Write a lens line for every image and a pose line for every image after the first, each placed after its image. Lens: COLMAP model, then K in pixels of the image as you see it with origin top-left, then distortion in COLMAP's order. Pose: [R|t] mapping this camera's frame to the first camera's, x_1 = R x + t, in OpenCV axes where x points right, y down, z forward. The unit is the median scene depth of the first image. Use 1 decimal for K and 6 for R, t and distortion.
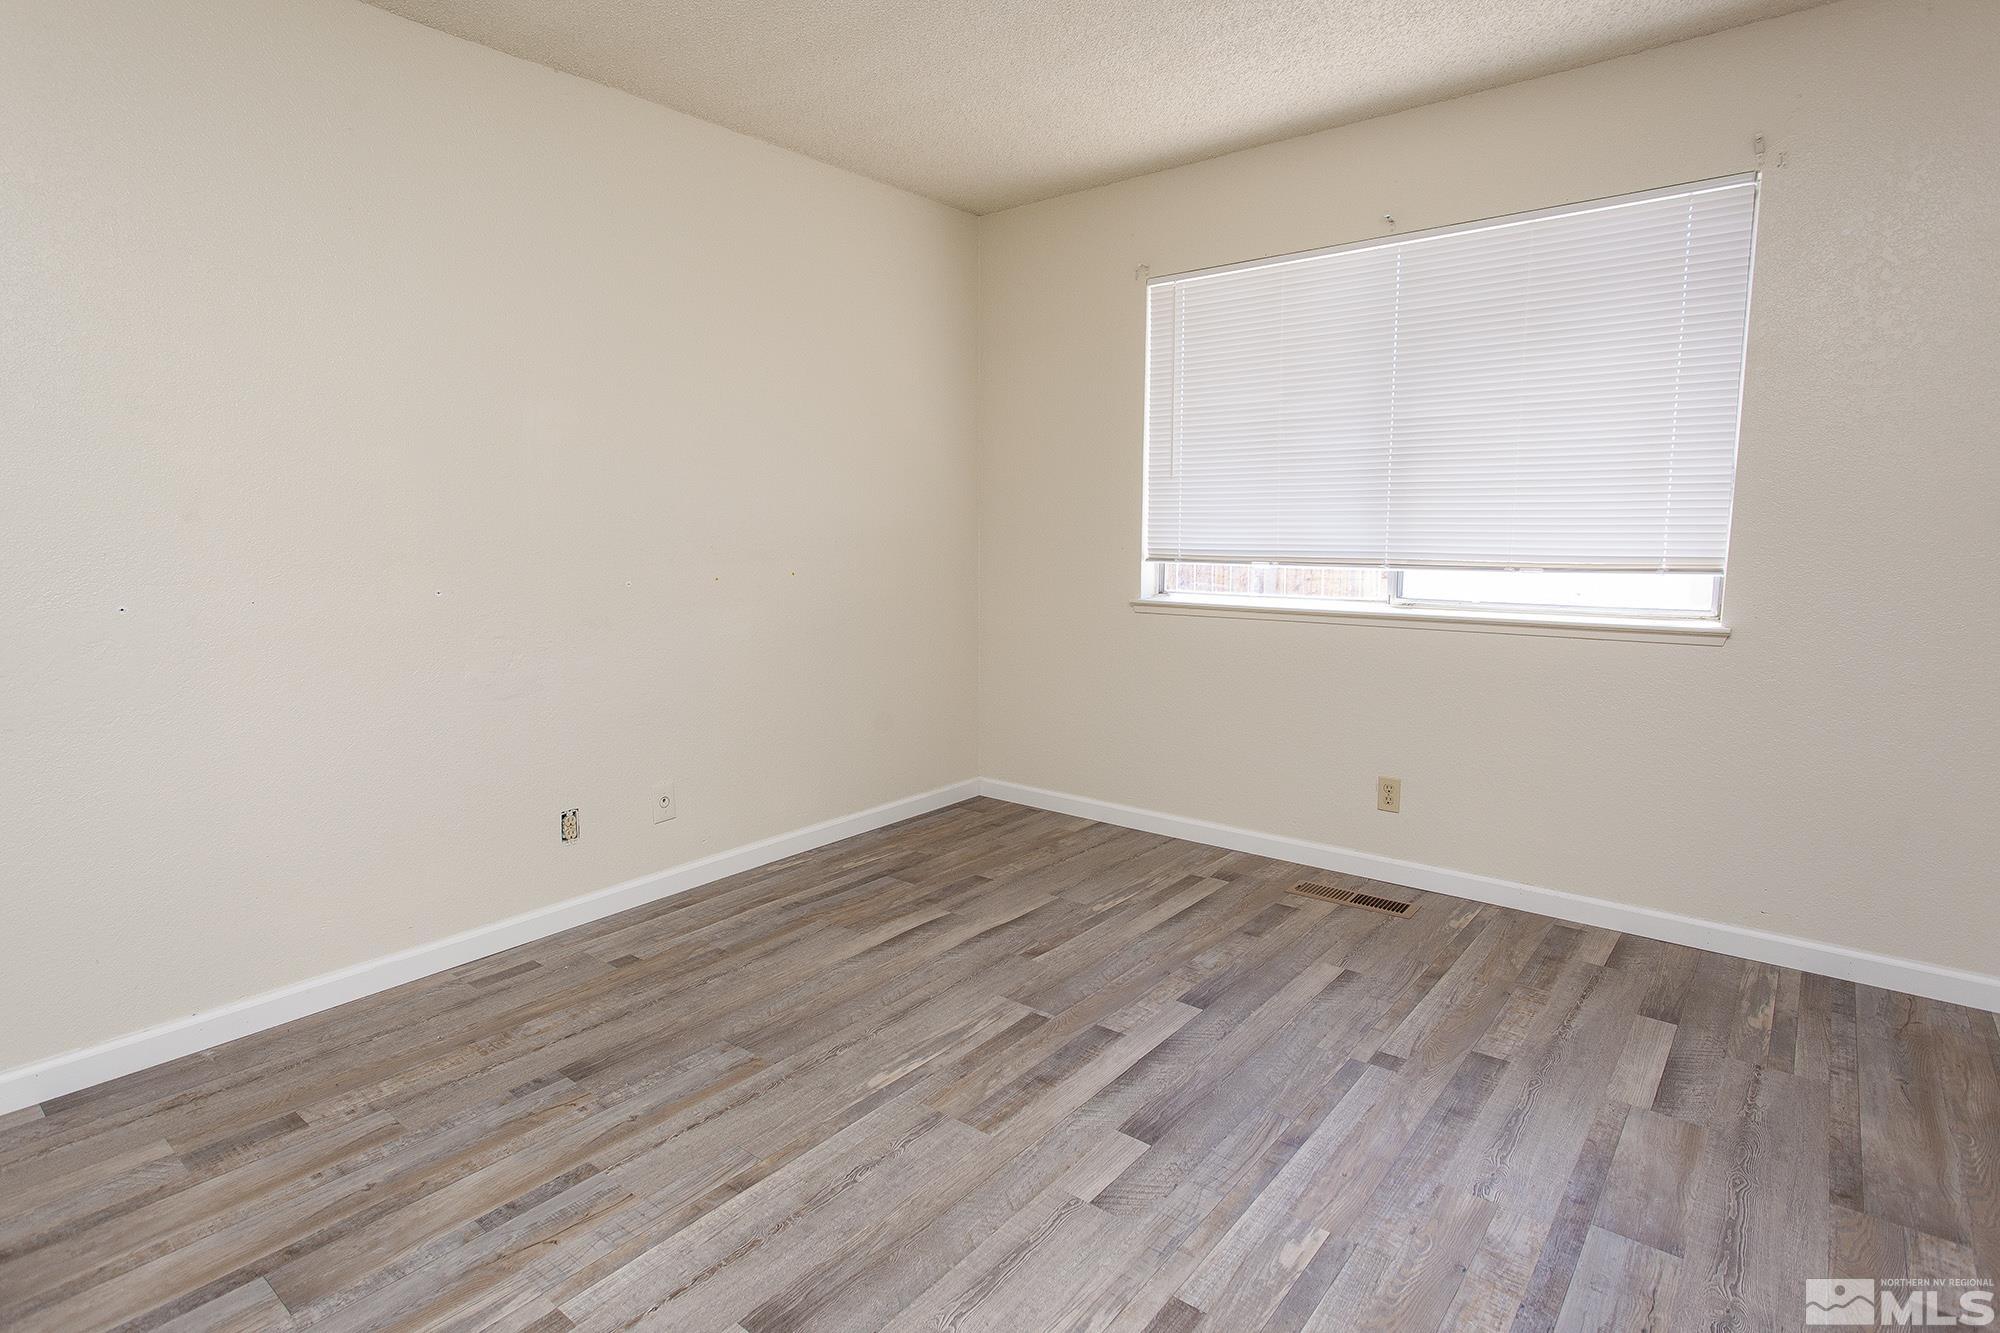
lens RADIAL K [[1026.9, 0, 995.2], [0, 1026.9, 627.4], [0, 0, 1]] dist [0.000722, 0.000643]
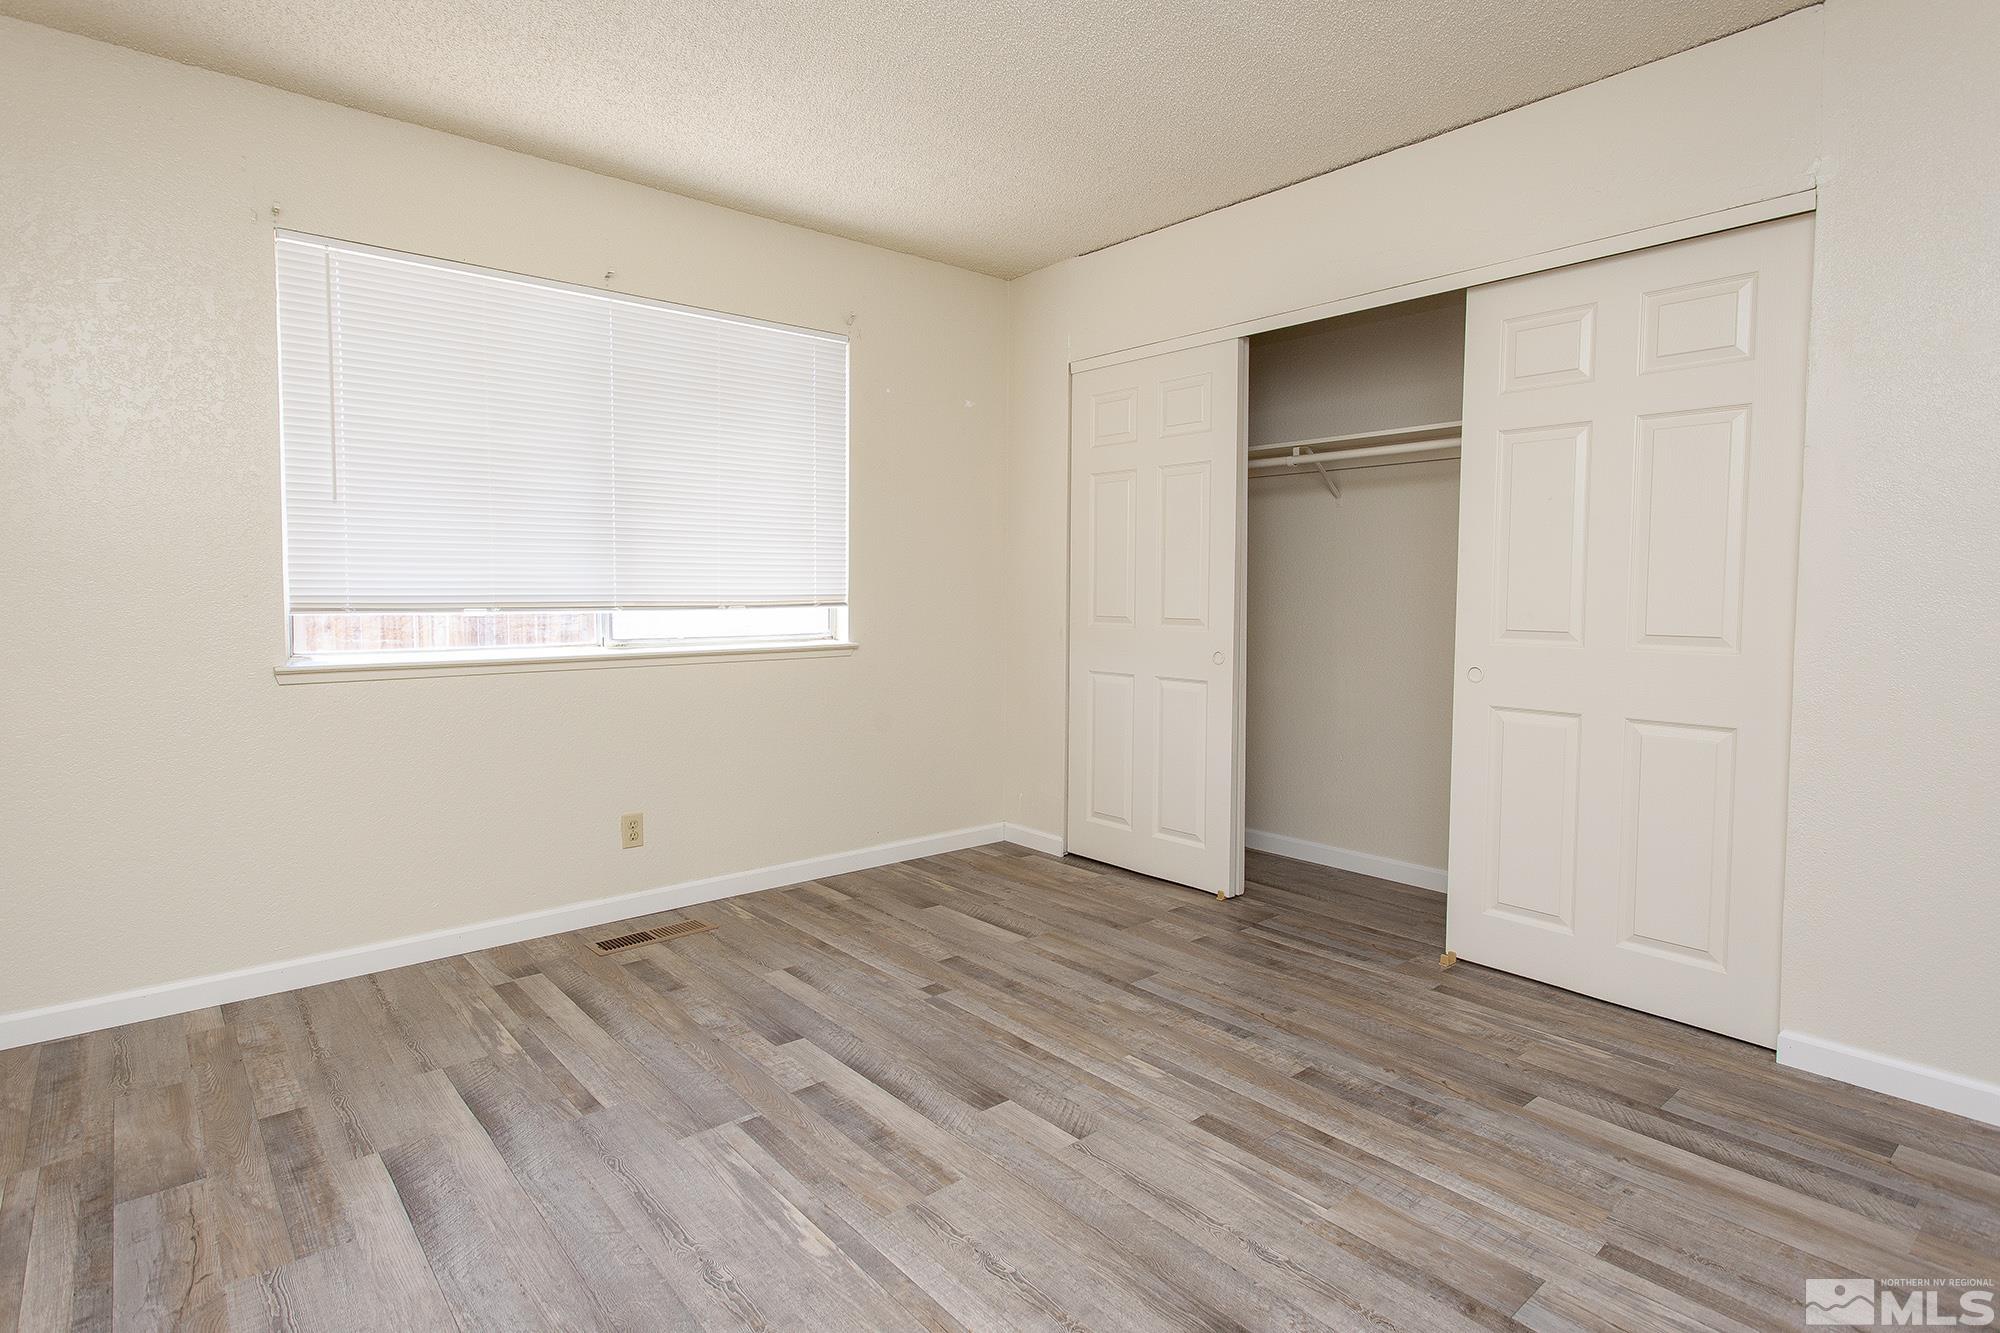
lens RADIAL K [[1026.9, 0, 995.2], [0, 1026.9, 627.4], [0, 0, 1]] dist [0.000722, 0.000643]
pose [[0.182479, -0.034606, 0.982601, -0.675429], [0.097007, 0.995138, 0.017033, -0.026084], [-0.978413, 0.092211, 0.184949, 0.538329]]
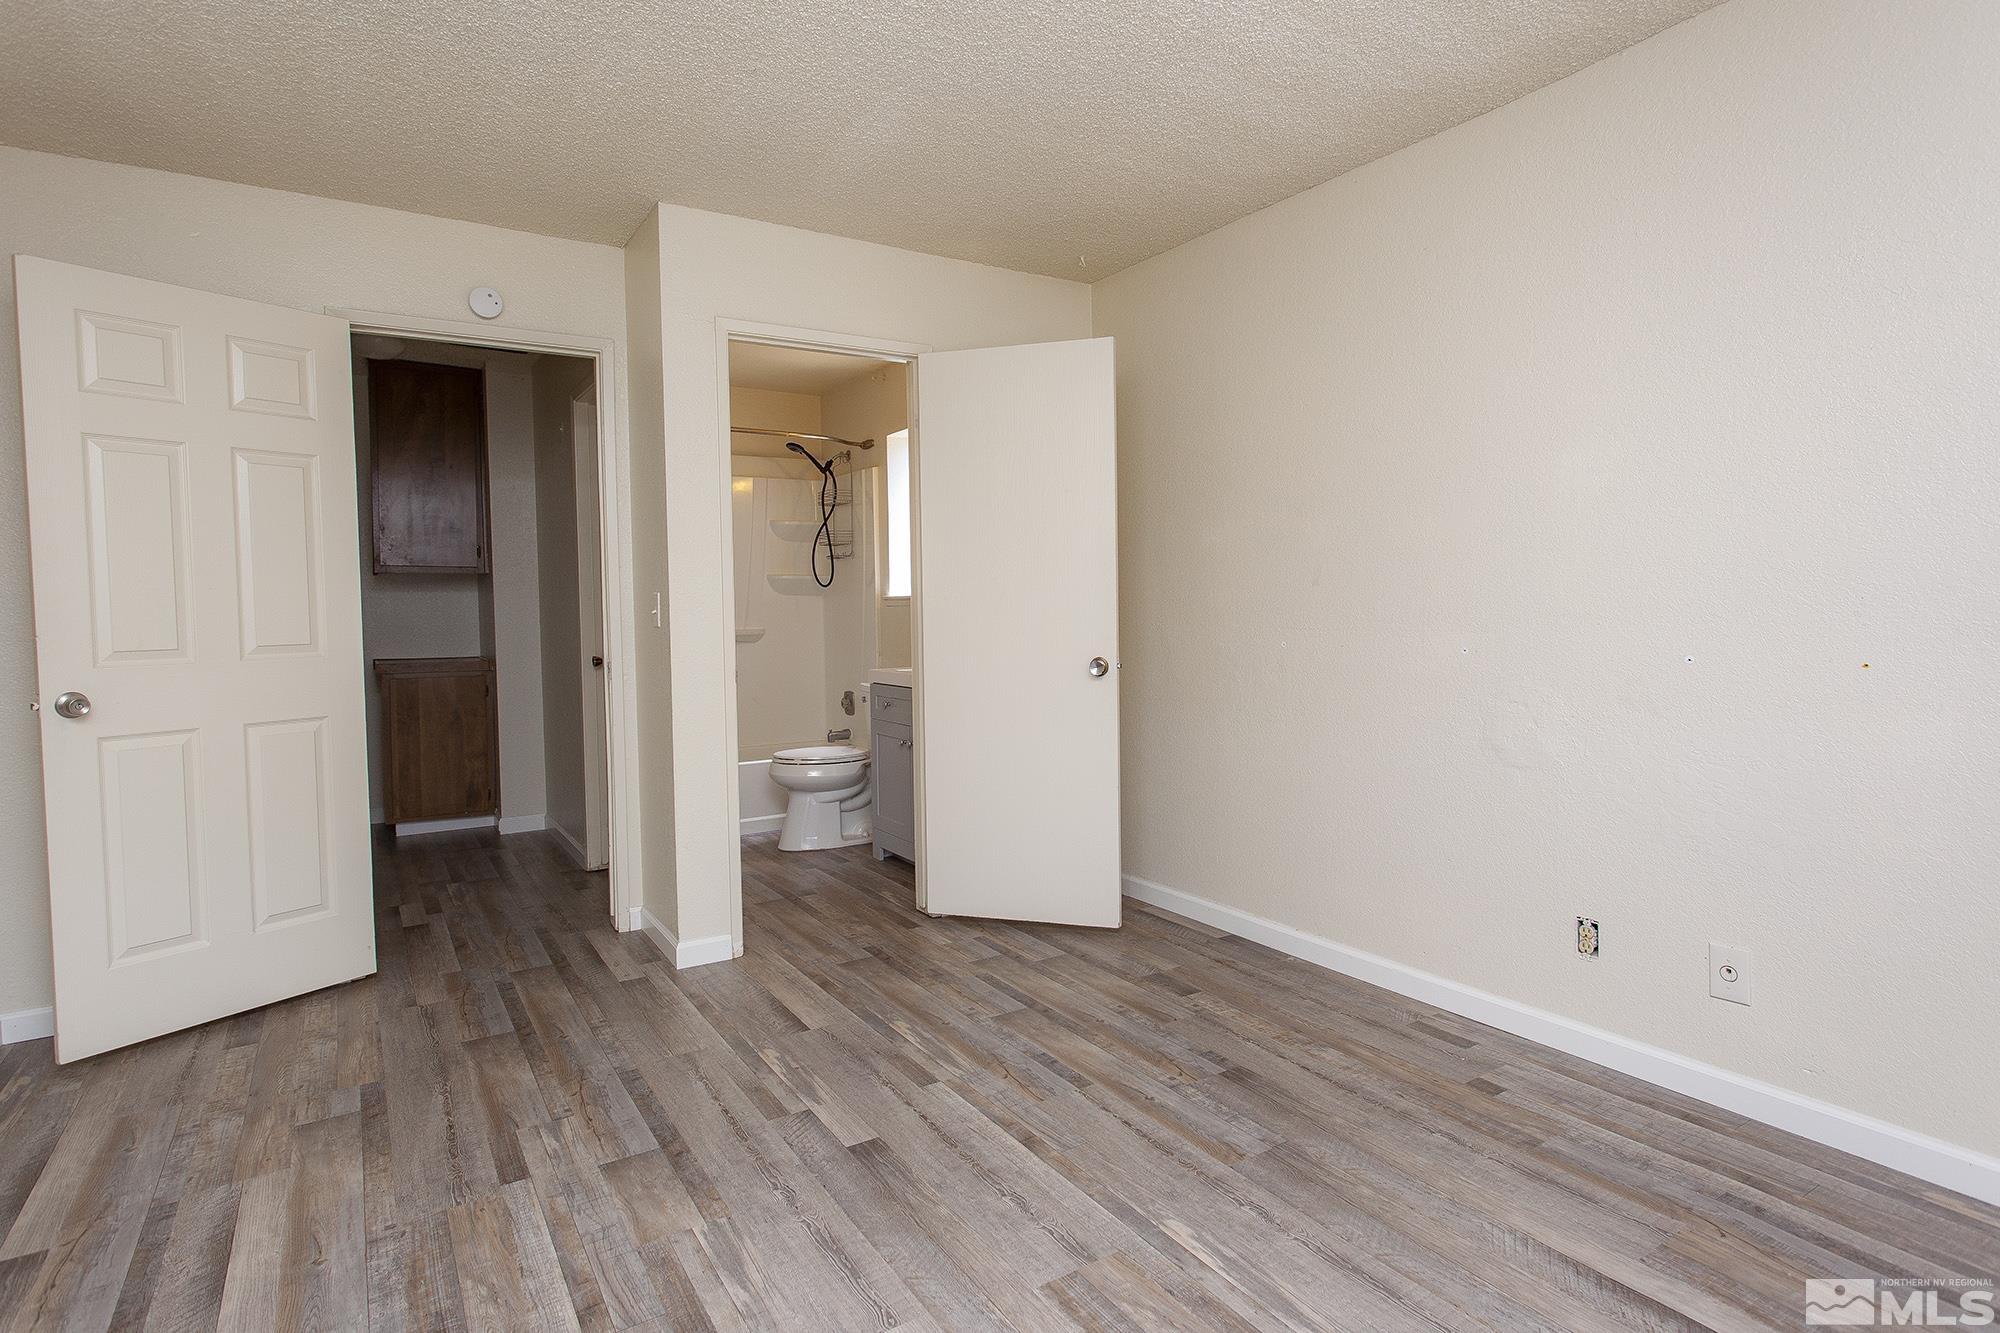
lens RADIAL K [[1026.9, 0, 995.2], [0, 1026.9, 627.4], [0, 0, 1]] dist [0.000722, 0.000643]
pose [[-0.318307, 0.033382, -0.947400, 0.586833], [-0.078673, 0.995002, 0.061492, -0.081631], [0.944718, 0.094108, -0.314090, 0.859789]]
